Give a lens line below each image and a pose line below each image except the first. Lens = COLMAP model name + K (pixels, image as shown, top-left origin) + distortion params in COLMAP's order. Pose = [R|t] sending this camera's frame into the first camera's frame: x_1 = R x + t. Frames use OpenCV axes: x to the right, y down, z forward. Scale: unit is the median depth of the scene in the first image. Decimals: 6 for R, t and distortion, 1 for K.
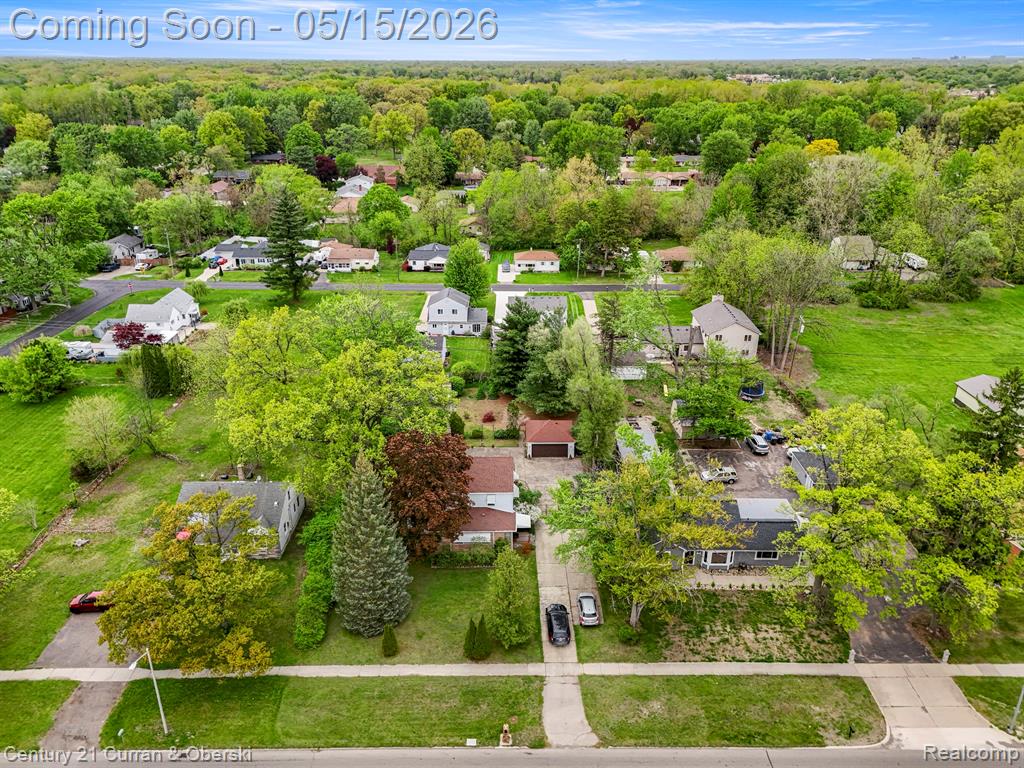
lens RADIAL K [[747.0, 0, 509.3], [0, 747.0, 381.7], [0, 0, 1]] dist [0.069206, -0.059226]
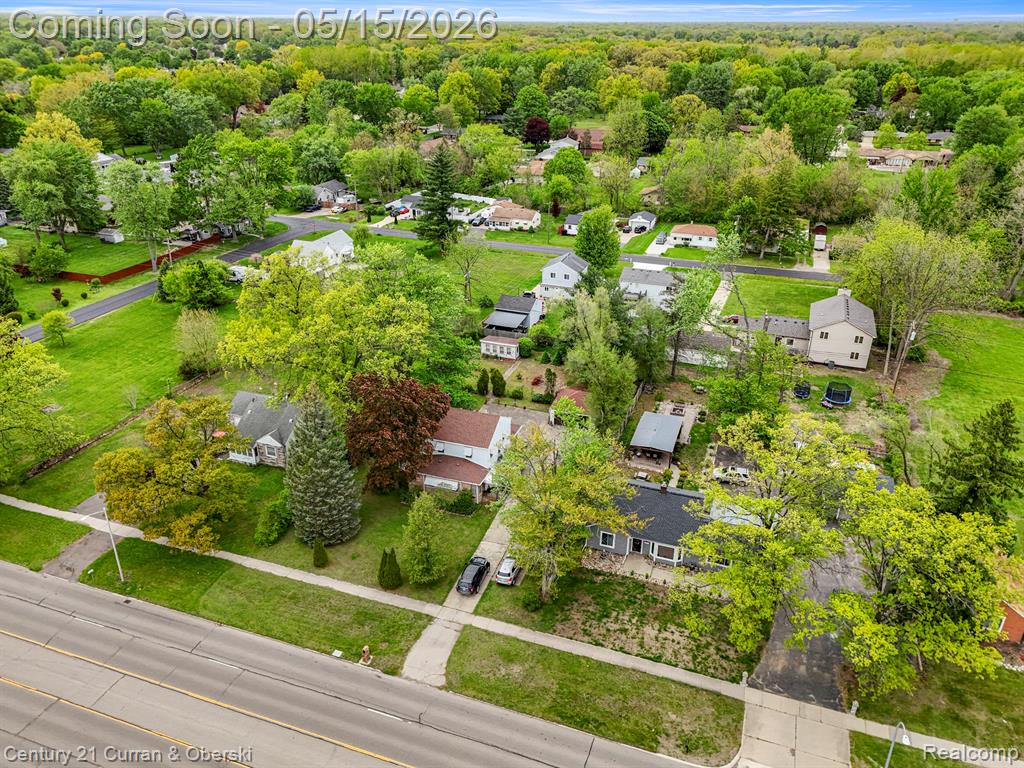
lens RADIAL K [[747.0, 0, 509.3], [0, 747.0, 381.7], [0, 0, 1]] dist [0.069206, -0.059226]
pose [[0.939664, 0.151135, -0.306903, 0.208770], [-0.138397, 0.988372, 0.062987, -0.007791], [0.312854, -0.016712, 0.949654, 0.019457]]
